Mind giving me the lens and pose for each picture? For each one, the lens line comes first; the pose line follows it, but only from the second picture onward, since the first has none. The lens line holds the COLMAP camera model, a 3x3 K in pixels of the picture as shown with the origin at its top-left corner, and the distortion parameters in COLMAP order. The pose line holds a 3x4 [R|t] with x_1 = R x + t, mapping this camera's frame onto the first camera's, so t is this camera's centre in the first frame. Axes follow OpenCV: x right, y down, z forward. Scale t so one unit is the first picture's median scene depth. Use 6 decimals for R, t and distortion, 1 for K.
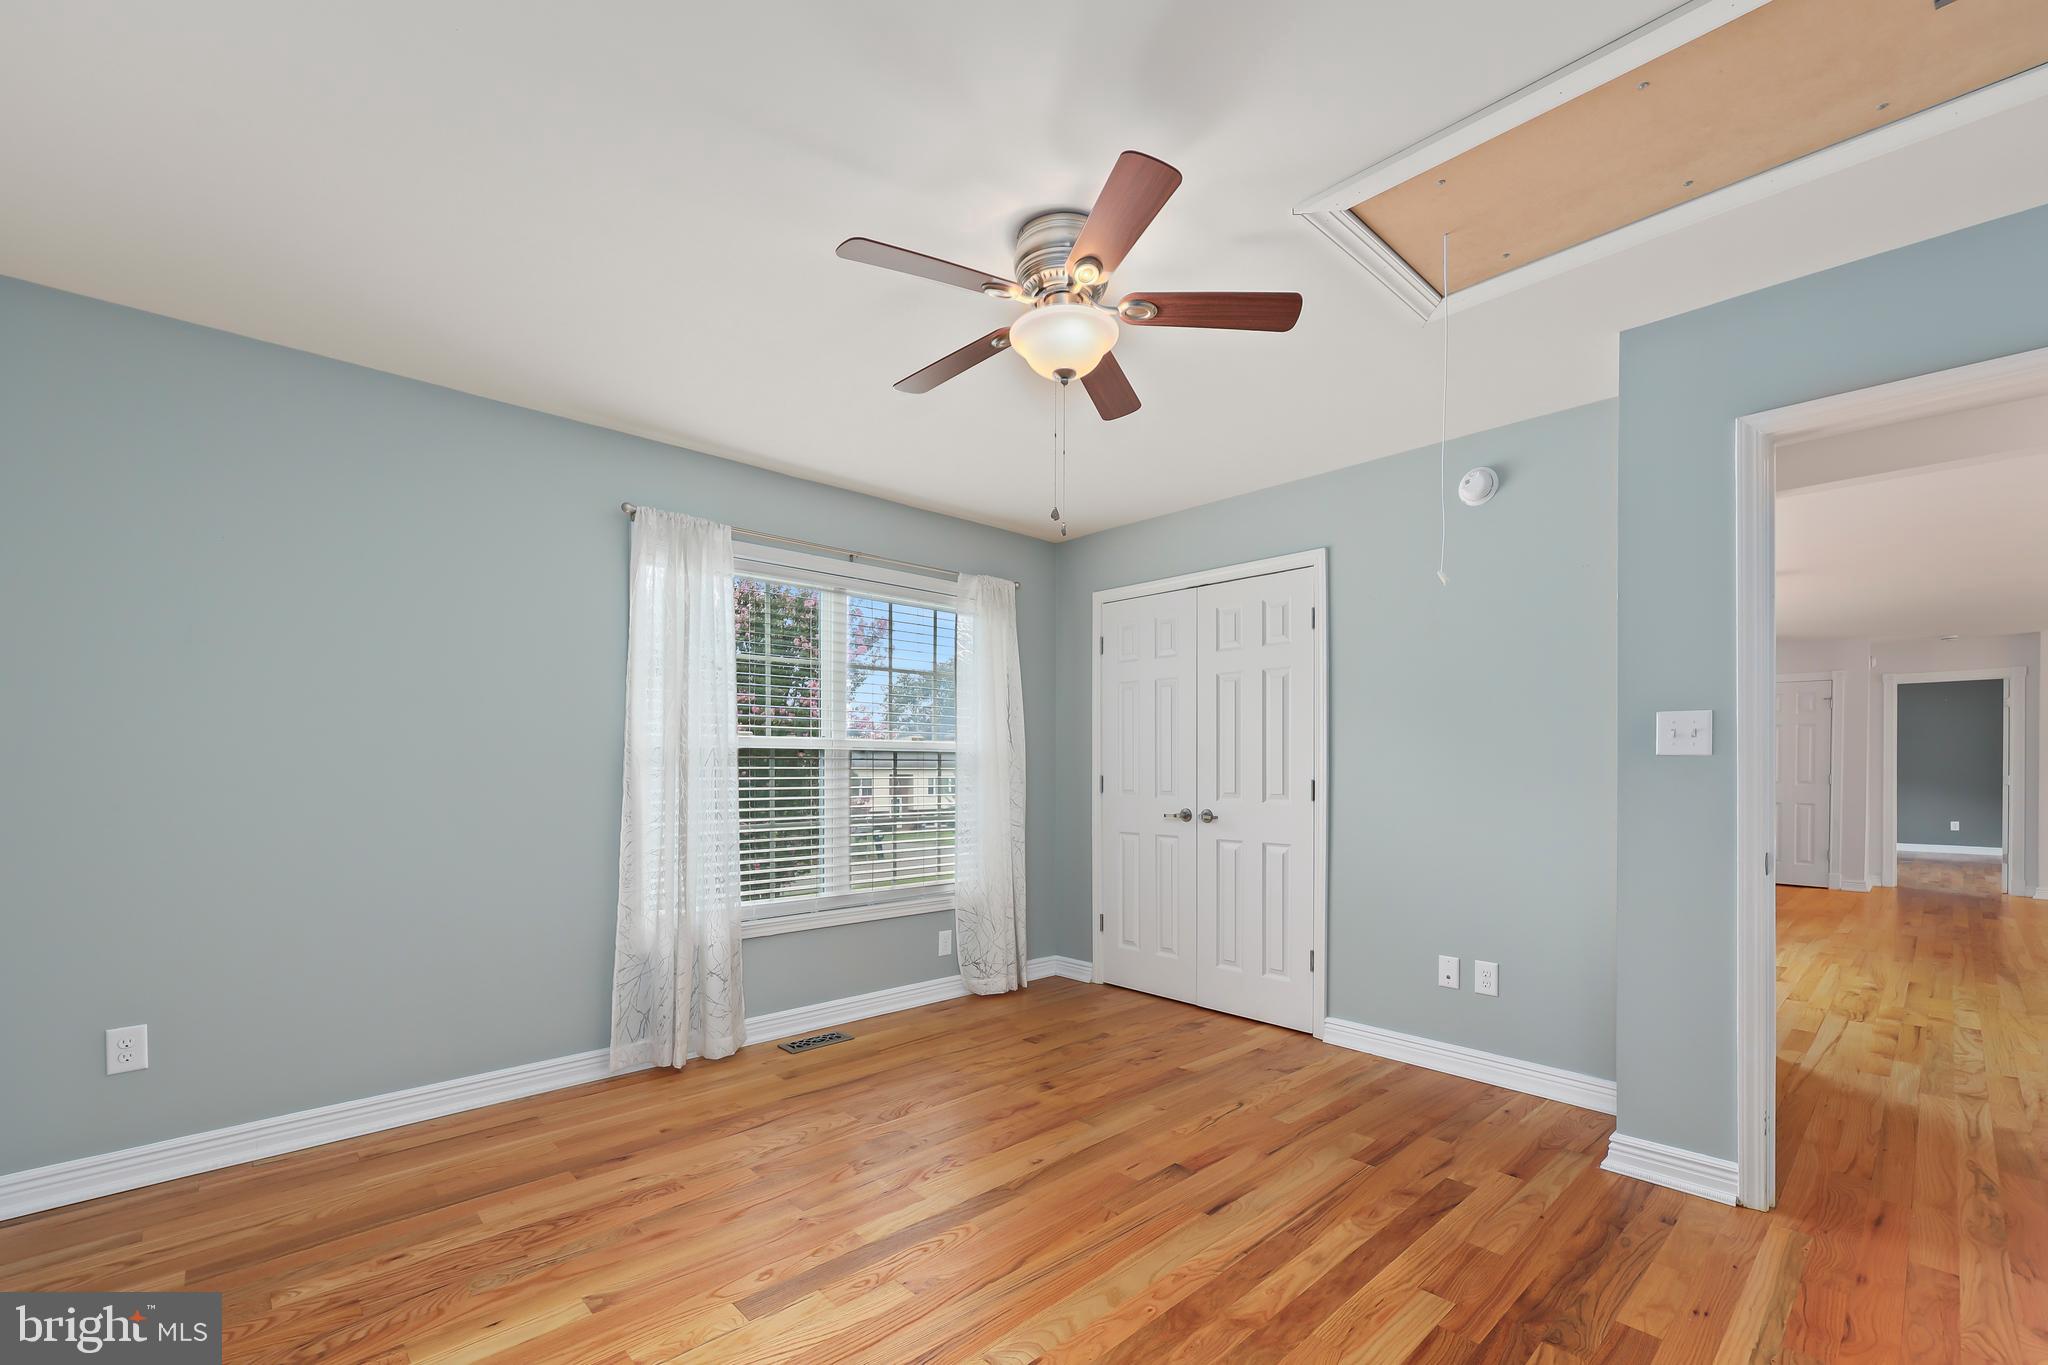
lens RADIAL K [[854.3, 0, 1033.2], [0, 854.3, 766.4], [0, 0, 1]] dist [-0.032846, -0.000012]
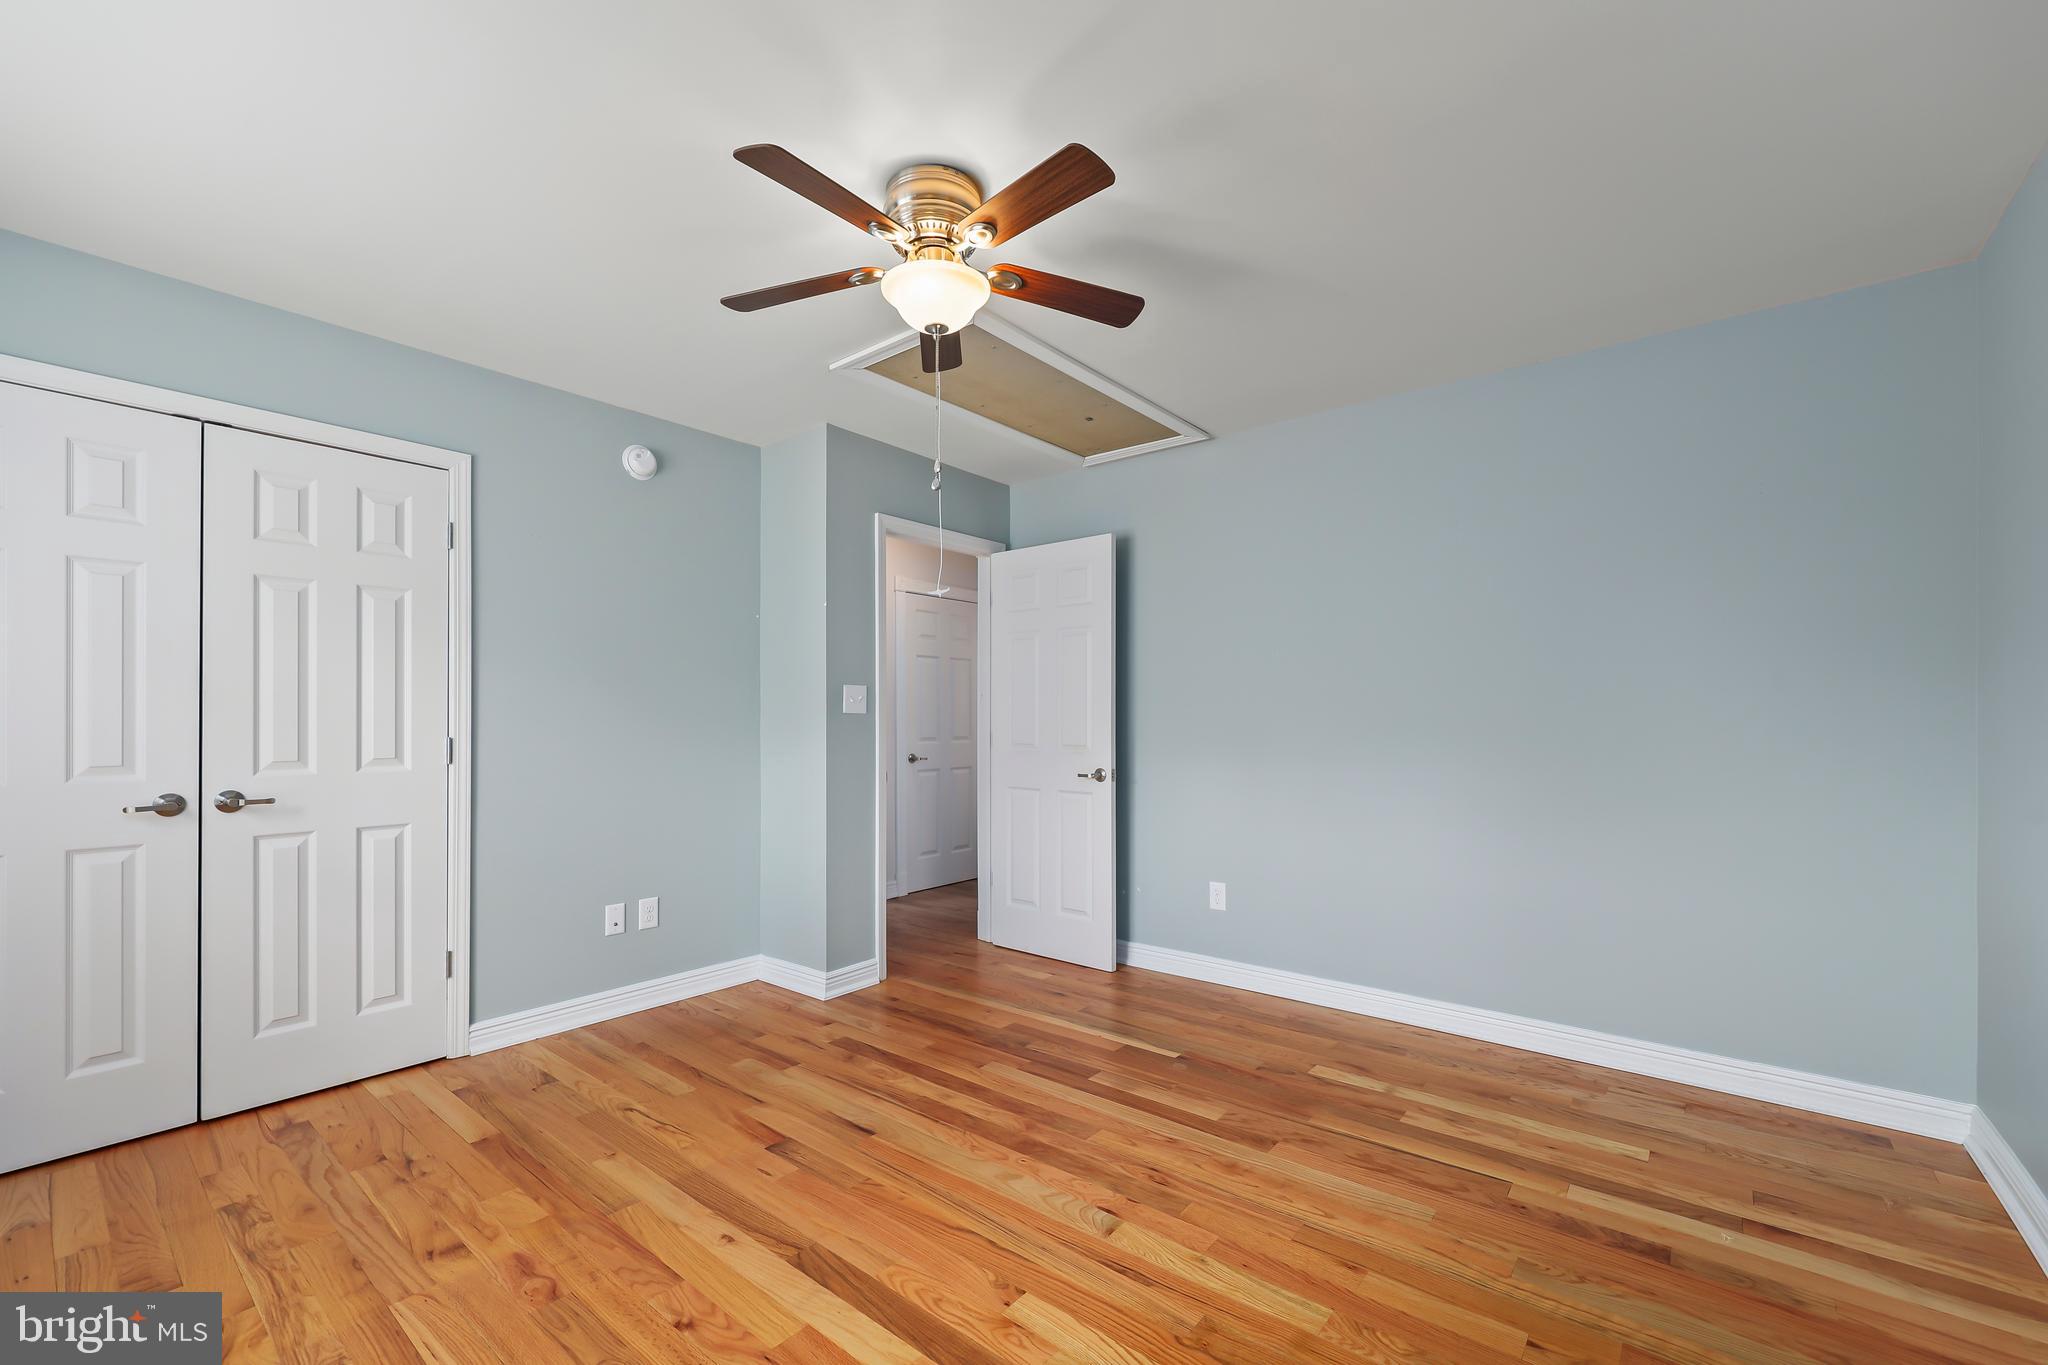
lens RADIAL K [[848.6, 0, 1029.8], [0, 848.6, 719.7], [0, 0, 1]] dist [-0.002593, 0.000093]
pose [[-0.143646, -0.001431, 0.989628, -0.660865], [-0.001587, 0.999998, 0.001215, -0.003672], [-0.989628, -0.001396, -0.143648, 0.703064]]
